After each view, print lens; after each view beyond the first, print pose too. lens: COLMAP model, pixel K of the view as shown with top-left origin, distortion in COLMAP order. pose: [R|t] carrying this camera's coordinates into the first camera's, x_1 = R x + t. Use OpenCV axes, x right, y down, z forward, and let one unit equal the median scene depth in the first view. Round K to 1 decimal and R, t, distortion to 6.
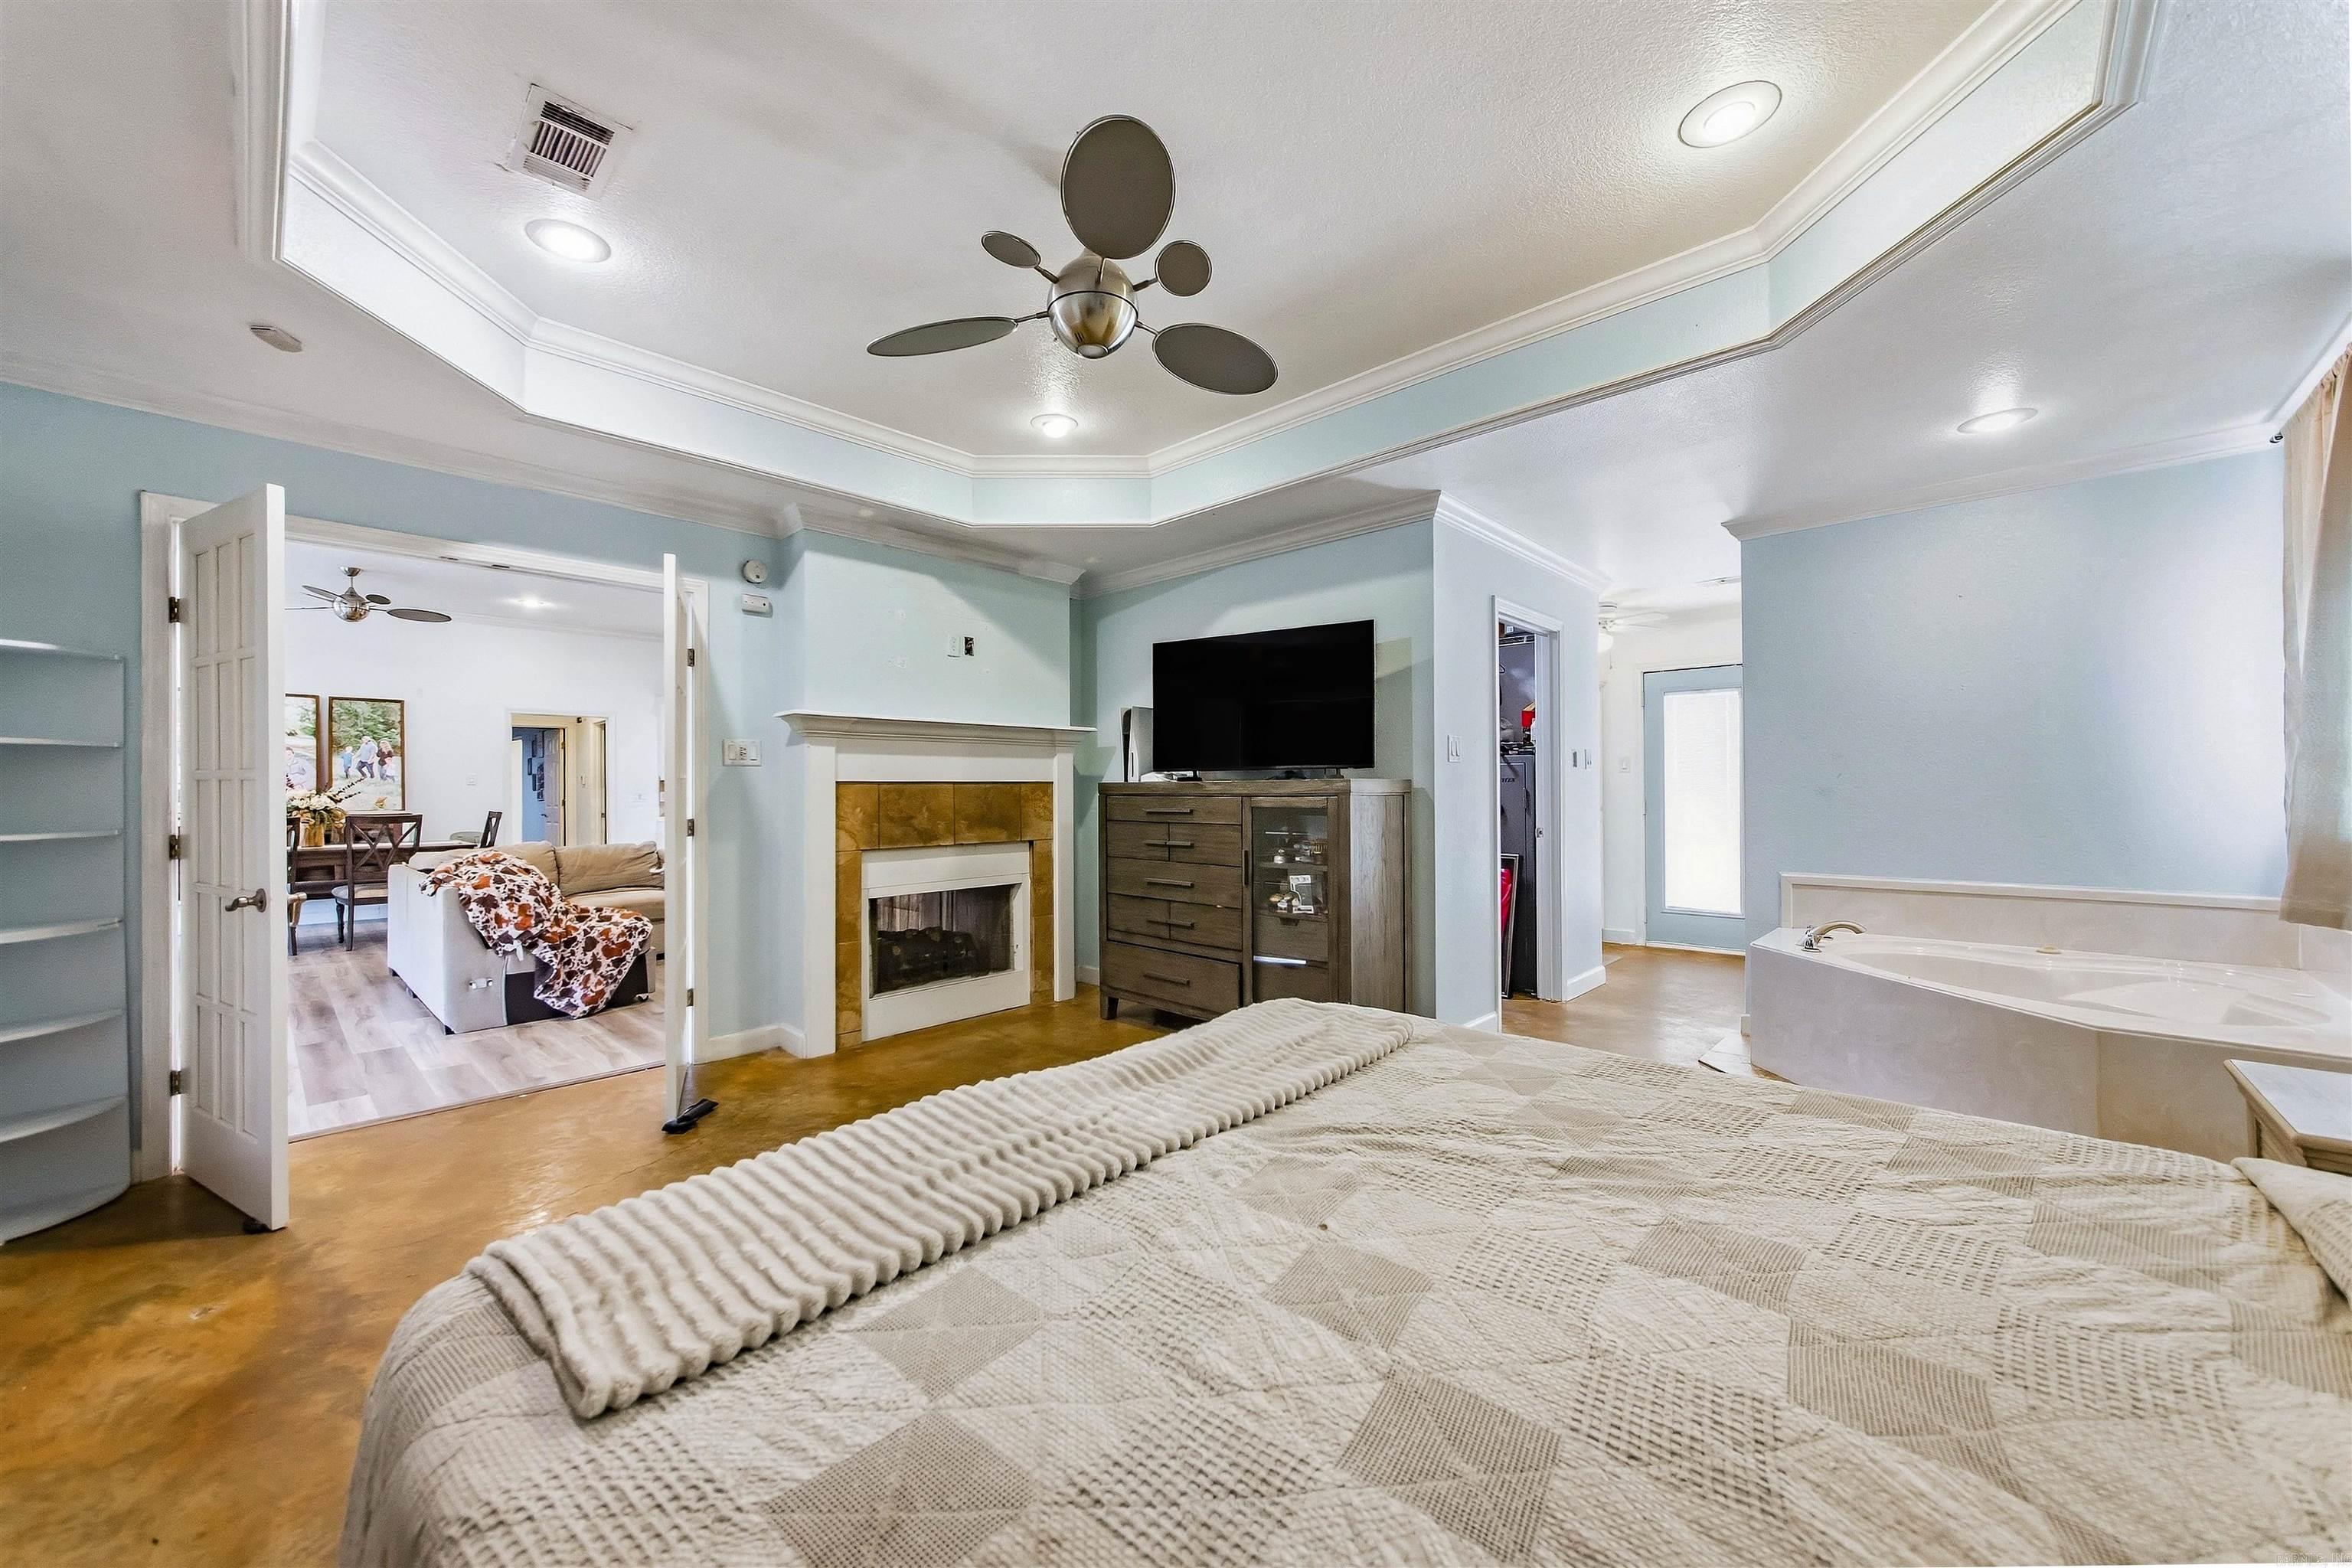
lens RADIAL K [[879.5, 0, 1148.9], [0, 879.5, 786.5], [0, 0, 1]] dist [-0.006145, -0.000076]
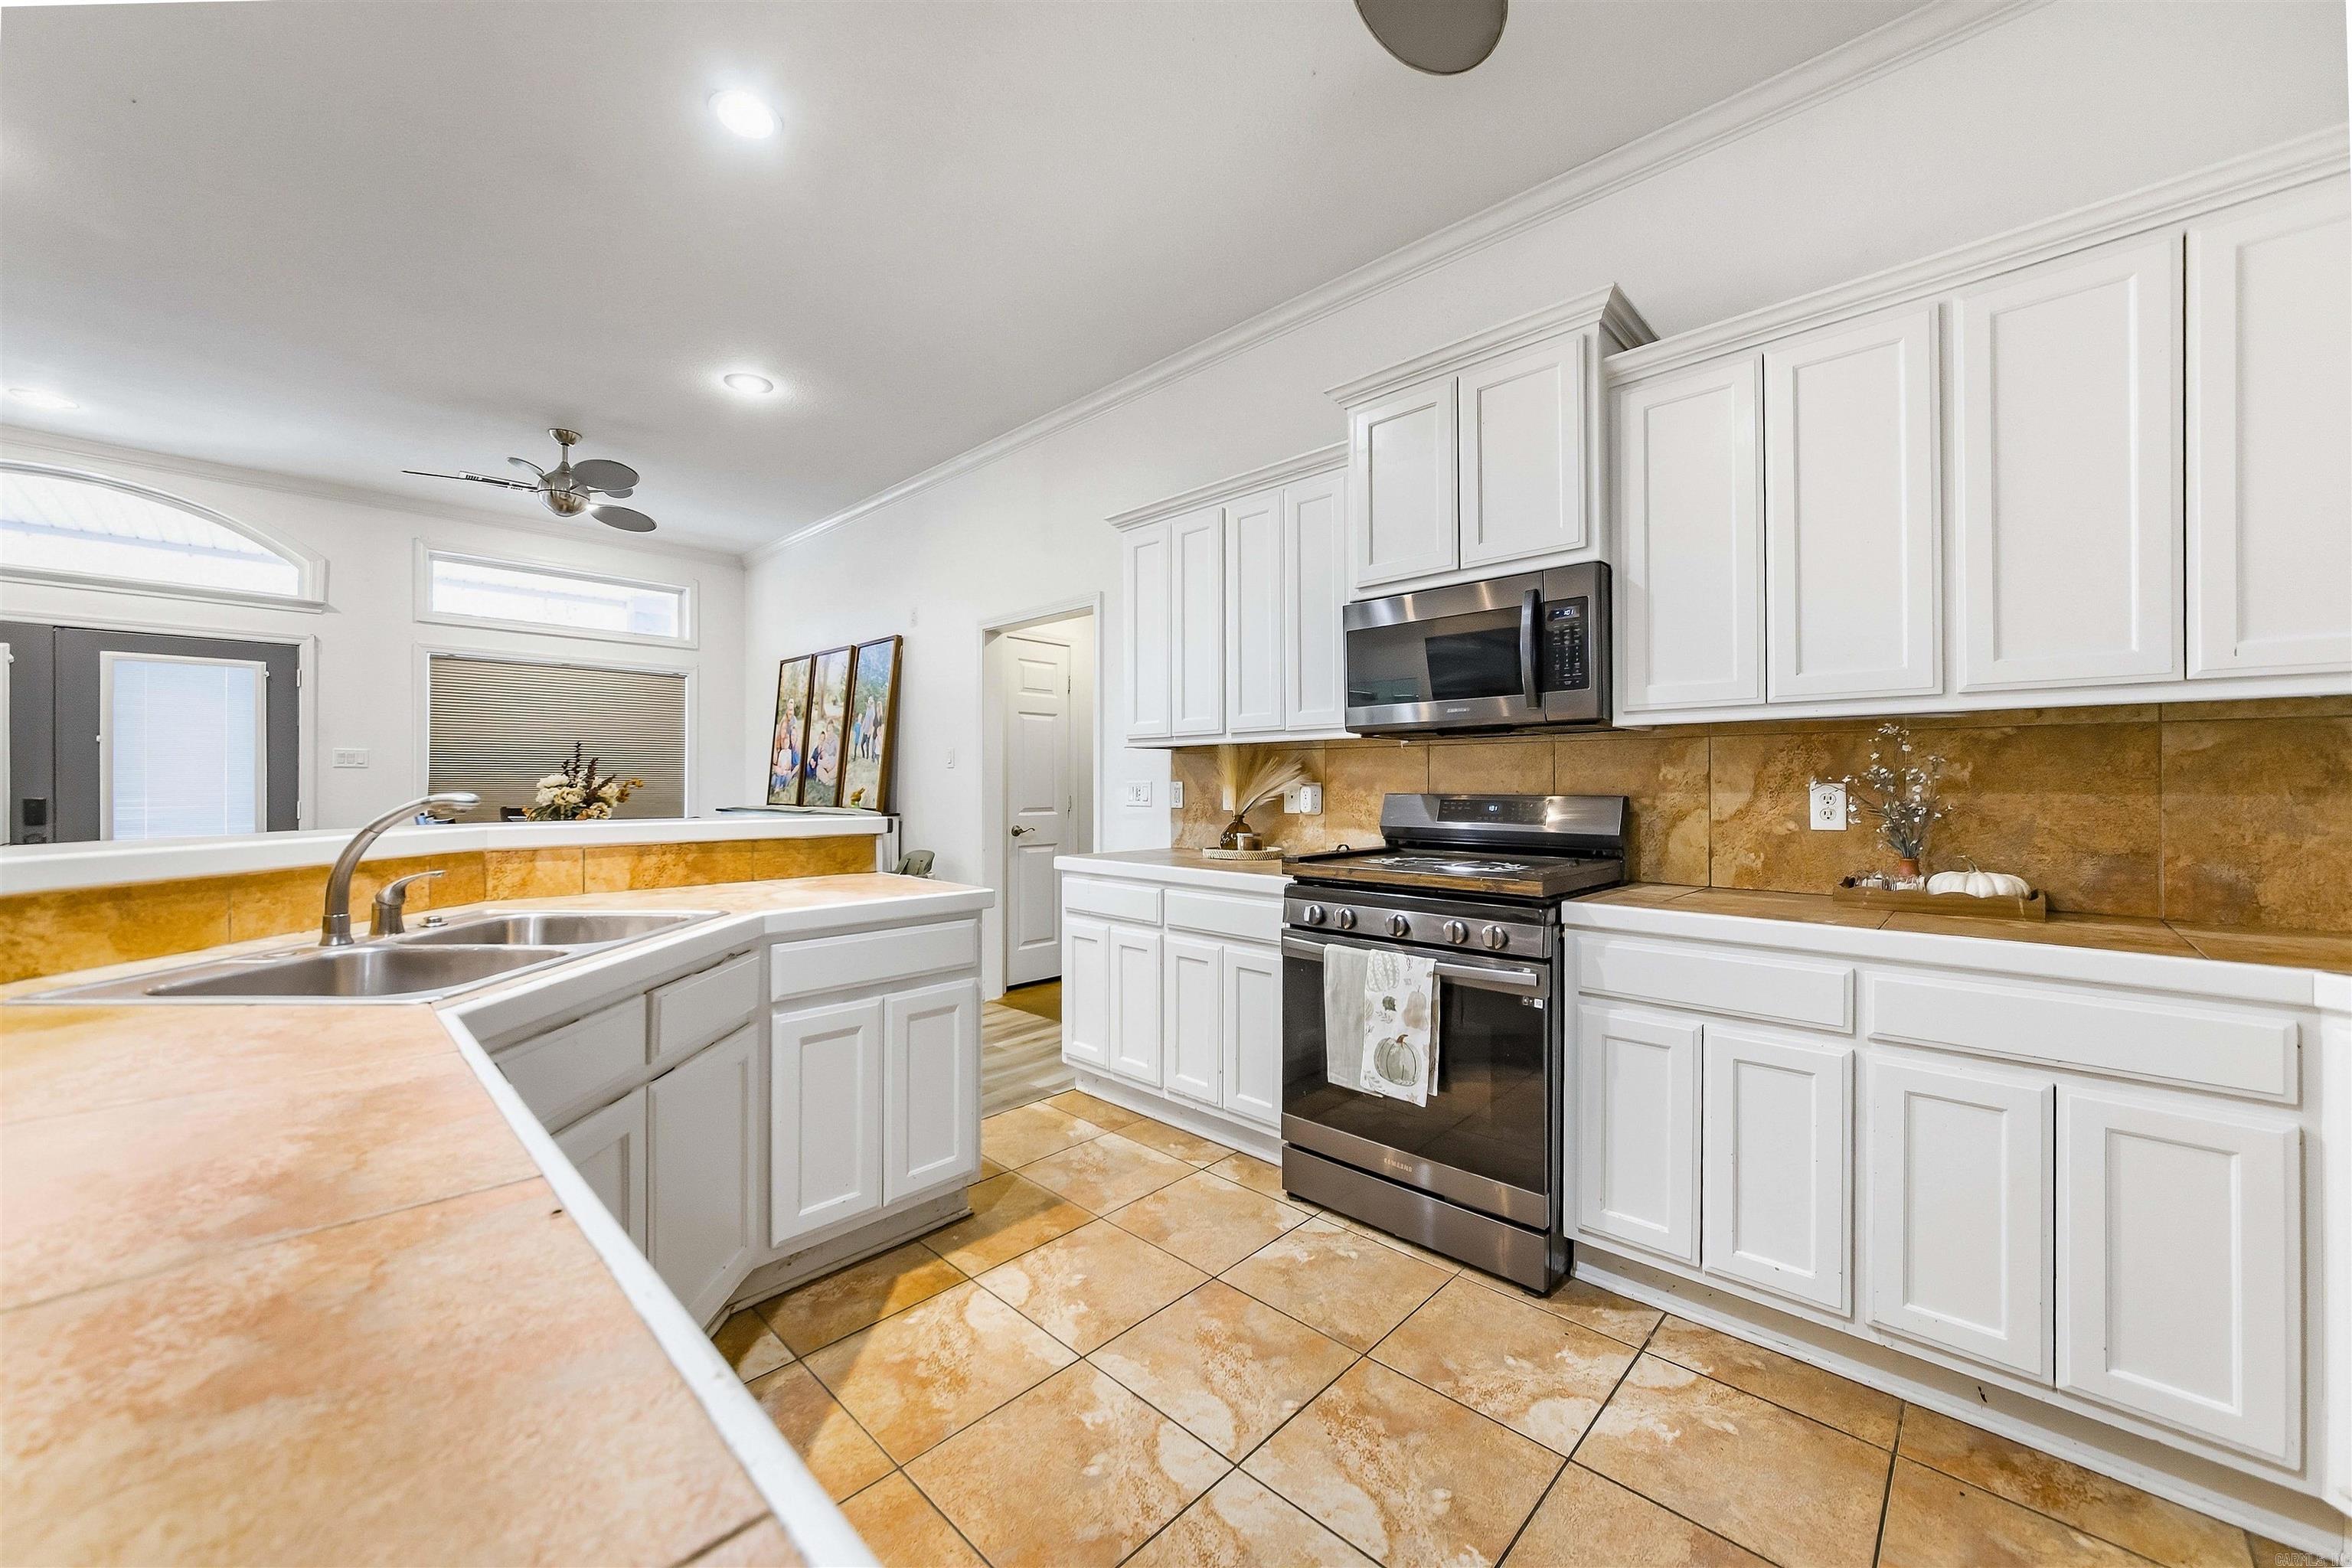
lens RADIAL K [[875.0, 0, 1175.0], [0, 875.0, 778.1], [0, 0, 1]] dist [-0.003138, -0.000061]
pose [[0.009887, 0.002231, -0.999949, -0.420902], [0.002650, 0.999994, 0.002257, 0.007507], [0.999948, -0.002672, 0.009881, 2.295385]]
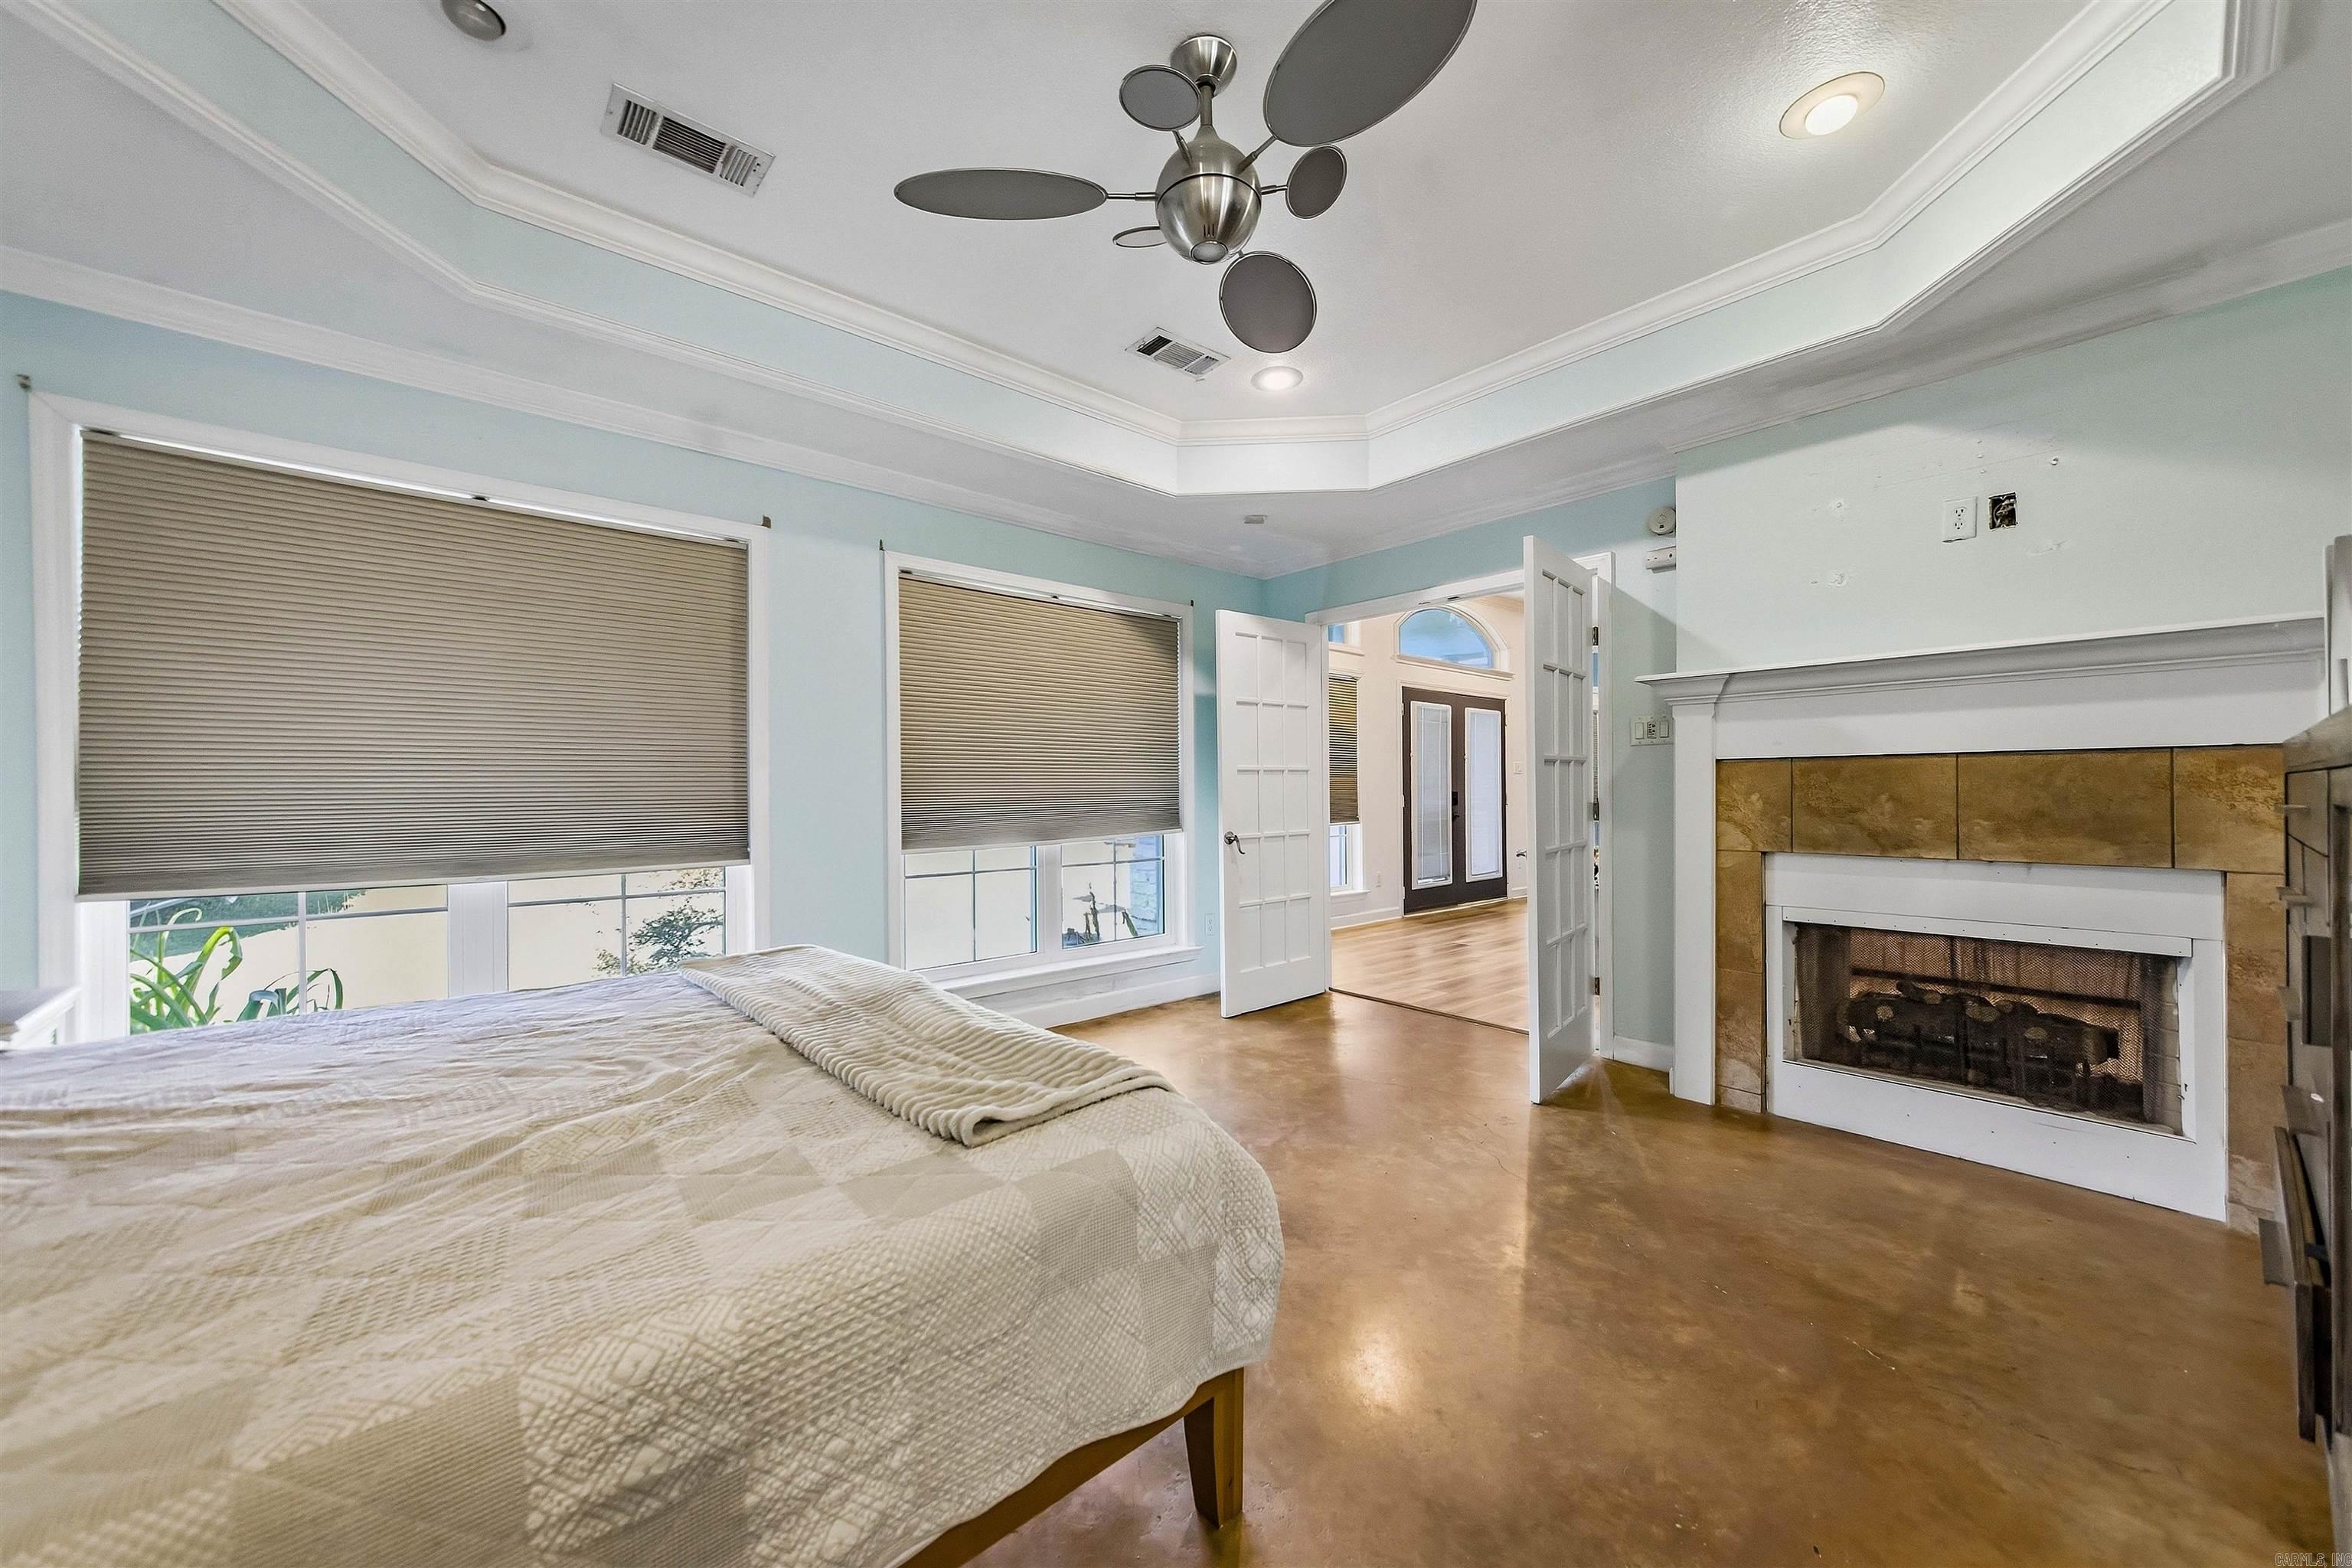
lens RADIAL K [[853.3, 0, 1170.1], [0, 853.3, 788.8], [0, 0, 1]] dist [0.000466, 0.000135]
pose [[-0.089862, 0.006567, -0.995933, 0.388018], [0.011144, 0.999922, 0.005588, 0.009436], [0.995892, -0.010597, -0.089928, 0.517018]]
